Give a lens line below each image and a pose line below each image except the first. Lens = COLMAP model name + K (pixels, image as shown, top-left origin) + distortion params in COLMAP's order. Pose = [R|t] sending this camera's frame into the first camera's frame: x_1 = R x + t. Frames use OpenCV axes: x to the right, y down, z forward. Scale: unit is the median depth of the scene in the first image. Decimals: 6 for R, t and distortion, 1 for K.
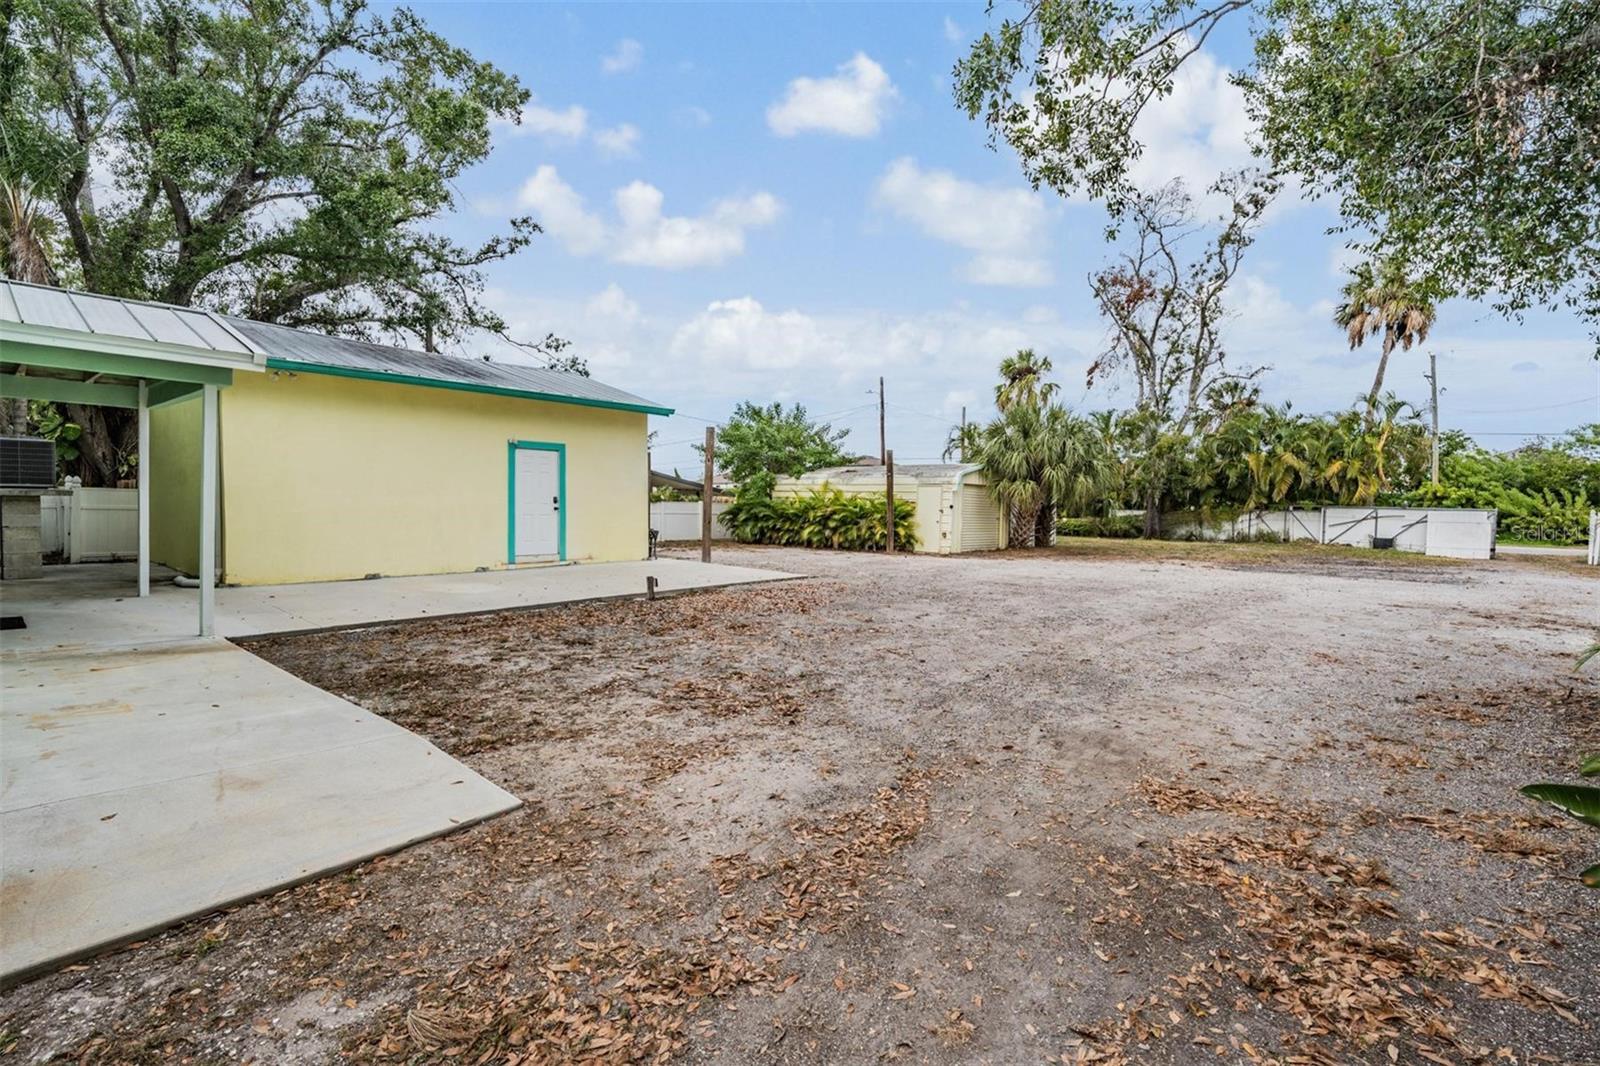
lens RADIAL K [[684.0, 0, 800.0], [0, 684.0, 533.0], [0, 0, 1]] dist [-0.002369, -0.000179]
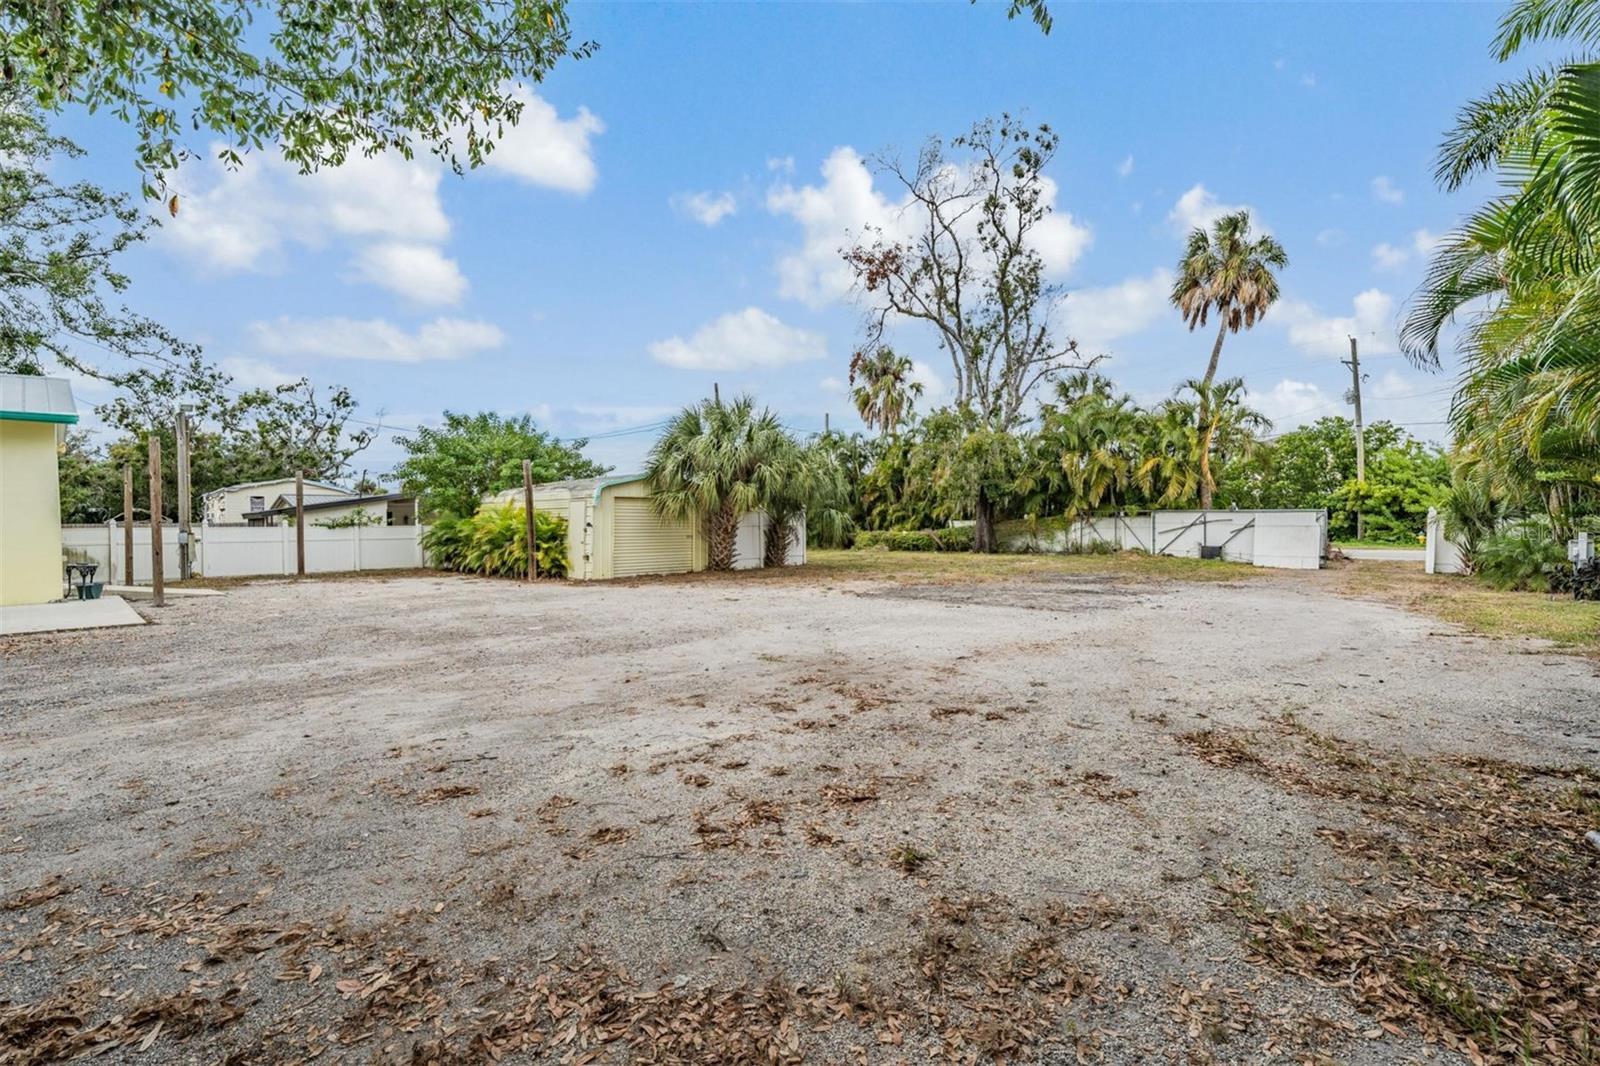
lens RADIAL K [[684.0, 0, 800.0], [0, 684.0, 533.0], [0, 0, 1]] dist [-0.002369, -0.000179]
pose [[0.998938, -0.025573, -0.038333, 0.342184], [0.024652, 0.999400, -0.024321, -0.001069], [0.038932, 0.023350, 0.998969, 0.116581]]
